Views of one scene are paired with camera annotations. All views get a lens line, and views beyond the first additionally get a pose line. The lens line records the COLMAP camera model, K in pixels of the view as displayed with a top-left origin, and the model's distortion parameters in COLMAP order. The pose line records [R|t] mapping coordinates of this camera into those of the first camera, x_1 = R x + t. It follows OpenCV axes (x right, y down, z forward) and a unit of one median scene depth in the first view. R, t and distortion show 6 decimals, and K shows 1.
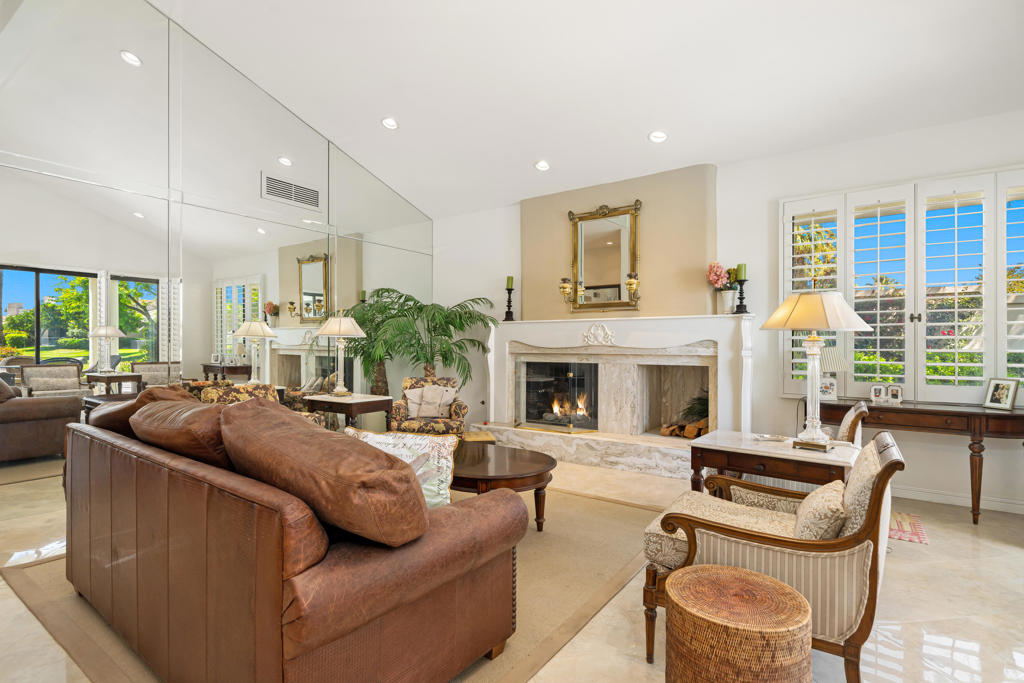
lens RADIAL K [[503.5, 0, 510.0], [0, 503.5, 342.7], [0, 0, 1]] dist [0.003636, 0.000169]
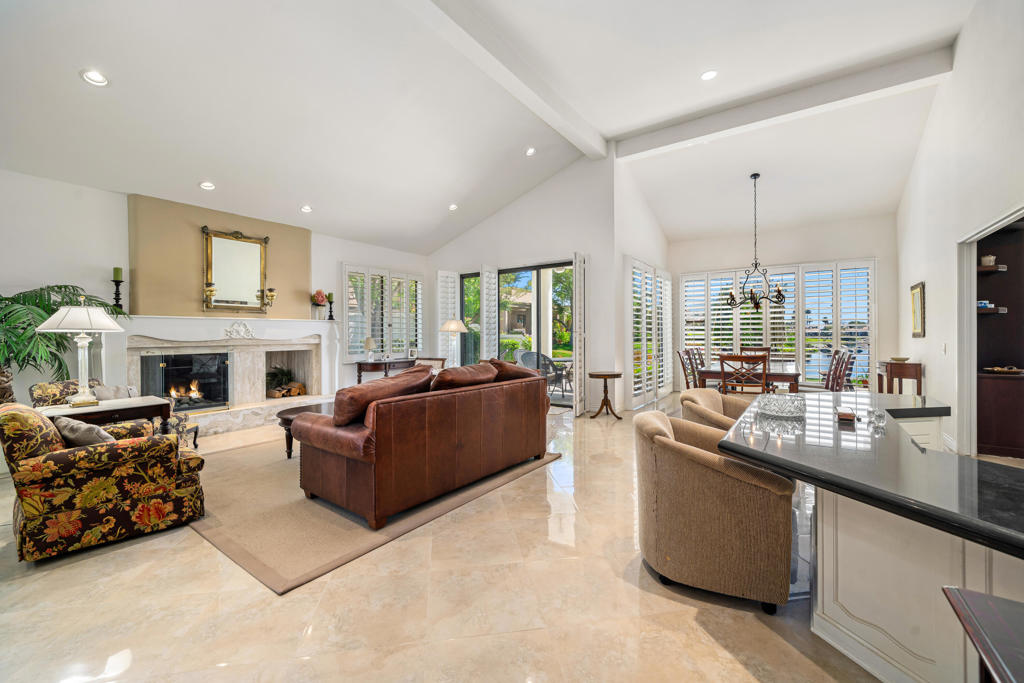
lens RADIAL K [[414.5, 0, 509.5], [0, 414.5, 336.7], [0, 0, 1]] dist [-0.000472, -0.000234]
pose [[0.024313, -0.002478, 0.999701, -0.886268], [0.010904, 0.999938, 0.002213, 0.006073], [-0.999645, 0.010847, 0.024338, 0.277969]]
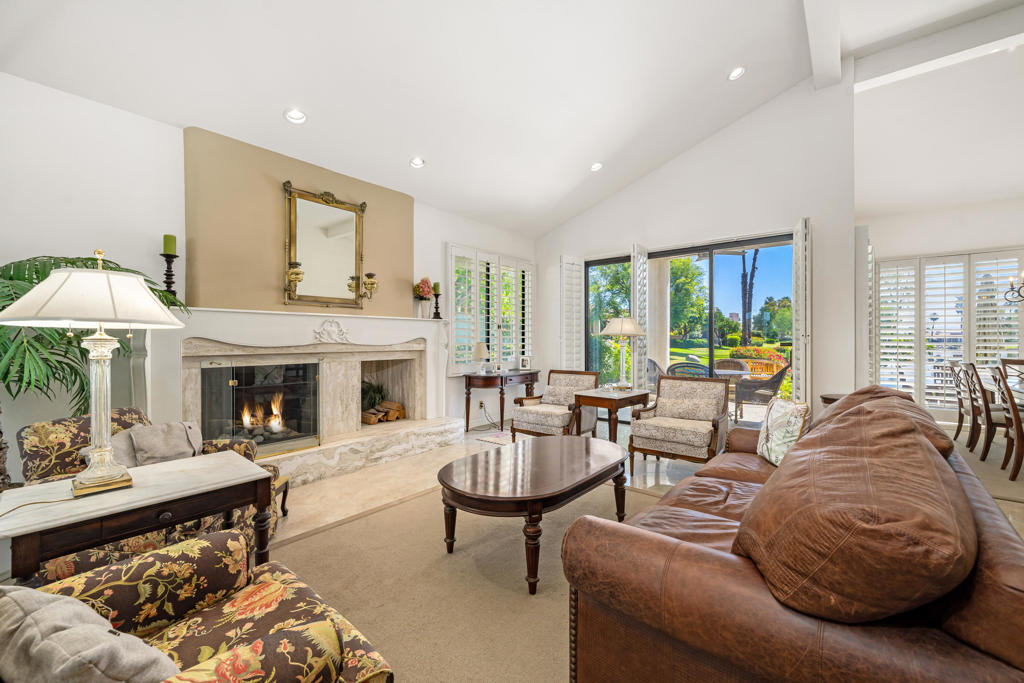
lens RADIAL K [[414.5, 0, 507.4], [0, 414.5, 341.5], [0, 0, 1]] dist [-0.000472, -0.000234]
pose [[0.094565, -0.000367, 0.995519, -0.552698], [0.006484, 0.999979, -0.000247, 0.005009], [-0.995498, 0.006478, 0.094566, 0.612404]]
